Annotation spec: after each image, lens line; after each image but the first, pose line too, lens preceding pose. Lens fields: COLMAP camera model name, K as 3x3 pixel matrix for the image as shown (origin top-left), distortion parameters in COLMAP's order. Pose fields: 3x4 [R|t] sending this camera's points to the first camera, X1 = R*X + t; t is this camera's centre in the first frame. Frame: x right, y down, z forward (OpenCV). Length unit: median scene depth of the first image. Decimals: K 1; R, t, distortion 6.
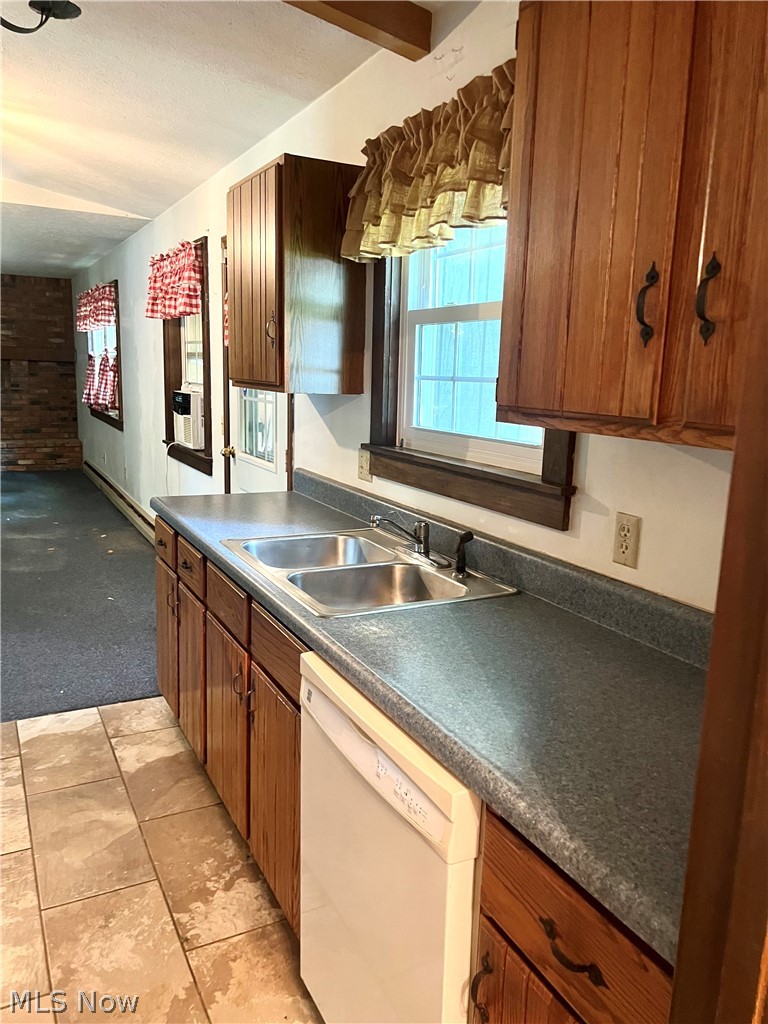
lens RADIAL K [[761.0, 0, 384.0], [0, 761.0, 512.0], [0, 0, 1]] dist [0.042249, -0.050077]
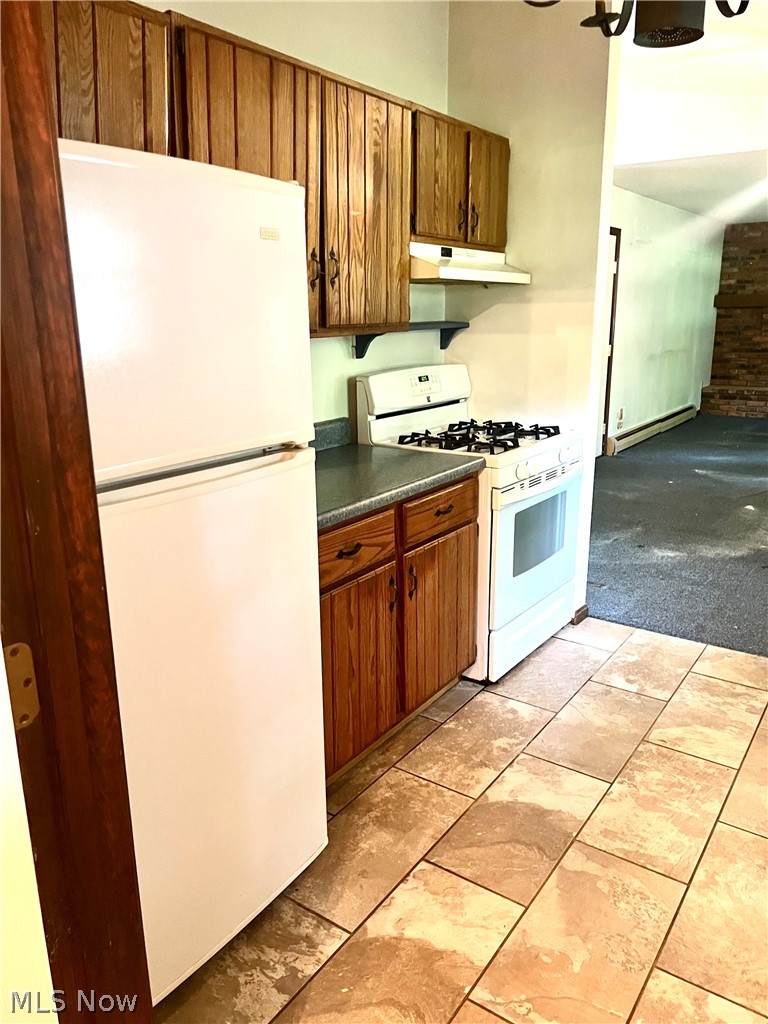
lens RADIAL K [[765.4, 0, 386.8], [0, 765.4, 509.0], [0, 0, 1]] dist [0.035139, -0.040827]
pose [[0.457342, 0.195329, -0.867574, 0.174960], [-0.143311, 0.979017, 0.144874, 0.001375], [0.877667, 0.058075, 0.475738, 0.049196]]
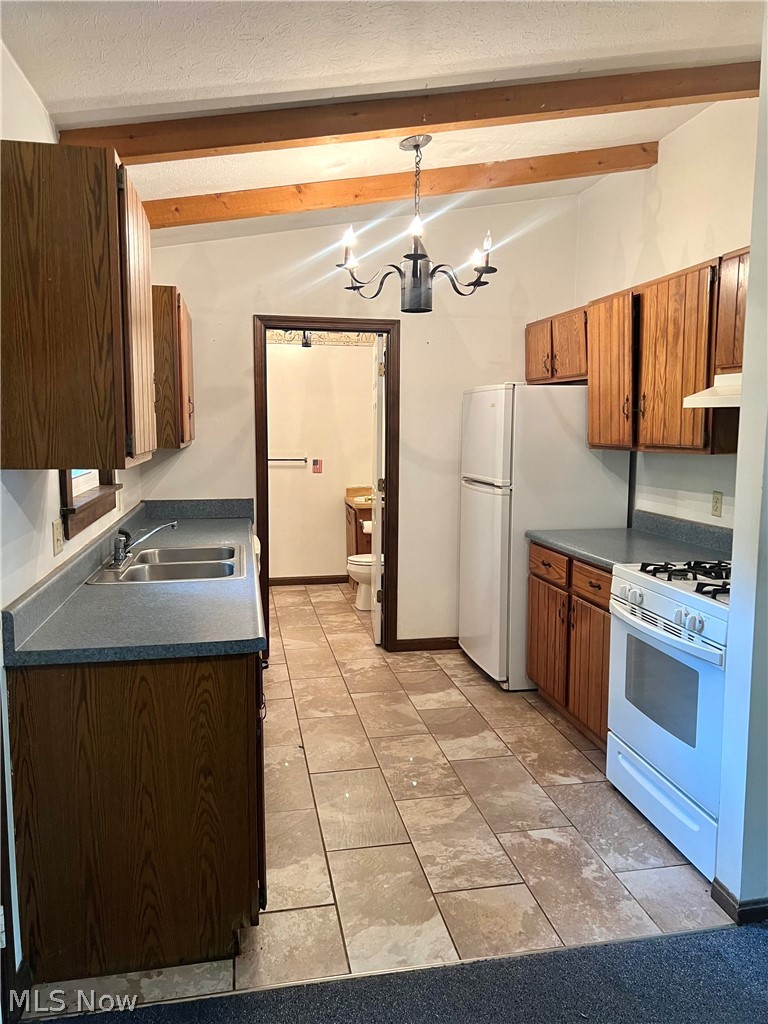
lens RADIAL K [[759.1, 0, 378.8], [0, 759.1, 516.4], [0, 0, 1]] dist [0.040885, -0.052171]
pose [[-0.953900, -0.064770, 0.293052, -0.799431], [0.027505, 0.953459, 0.300265, -0.423672], [-0.298861, 0.294484, -0.907723, 2.089092]]
